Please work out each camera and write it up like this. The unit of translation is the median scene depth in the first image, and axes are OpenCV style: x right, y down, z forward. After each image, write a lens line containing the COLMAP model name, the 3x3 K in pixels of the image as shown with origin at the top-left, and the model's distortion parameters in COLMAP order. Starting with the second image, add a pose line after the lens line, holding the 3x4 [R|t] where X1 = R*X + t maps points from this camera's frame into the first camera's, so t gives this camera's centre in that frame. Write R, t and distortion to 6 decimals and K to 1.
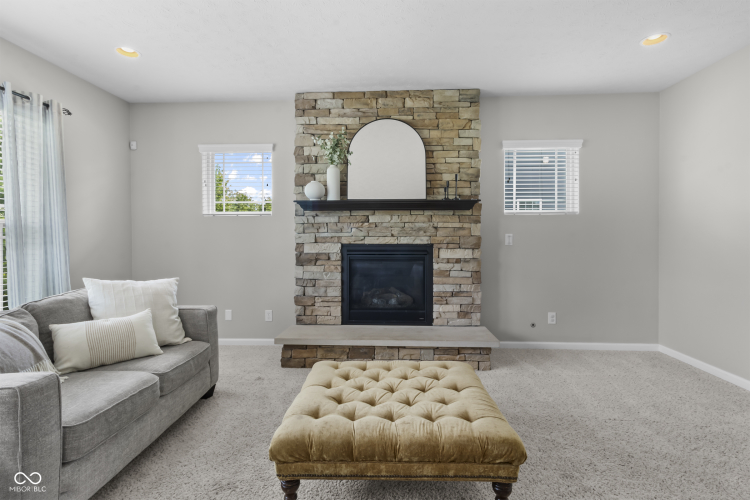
lens RADIAL K [[367.1, 0, 367.0], [0, 367.1, 238.6], [0, 0, 1]] dist [0.004683, 0.000879]
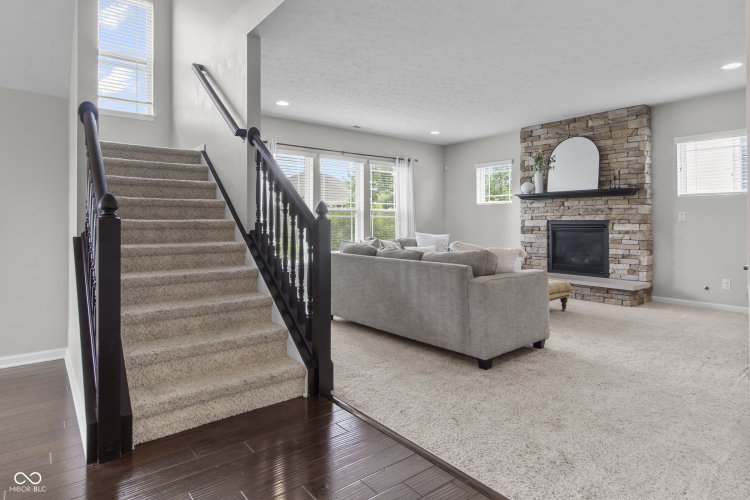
lens RADIAL K [[431.1, 0, 379.7], [0, 431.1, 220.4], [0, 0, 1]] dist [-0.003599, 0.001890]
pose [[0.665888, -0.002725, -0.746047, 0.829845], [-0.000421, 0.999992, -0.004028, 0.022887], [0.746052, 0.002996, 0.665881, -0.758498]]
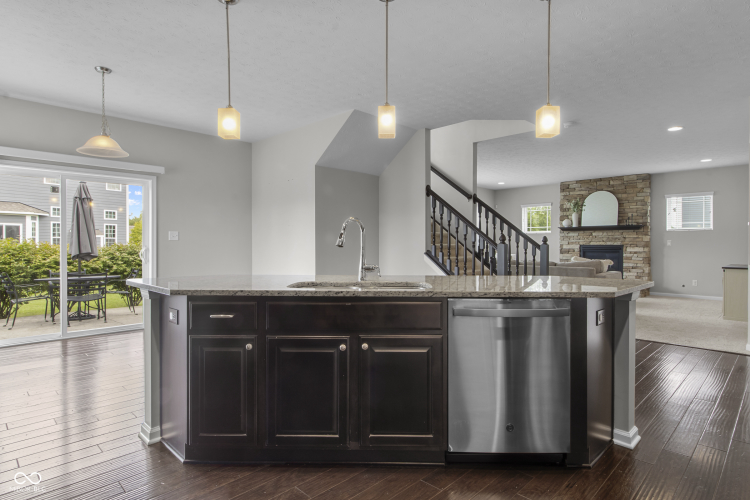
lens RADIAL K [[431.1, 0, 375.6], [0, 431.1, 250.0], [0, 0, 1]] dist [-0.003599, 0.001890]
pose [[0.751510, 0.009938, -0.659647, 0.775348], [-0.006064, 0.999948, 0.008155, 0.033372], [0.659694, -0.002129, 0.751531, -1.955263]]
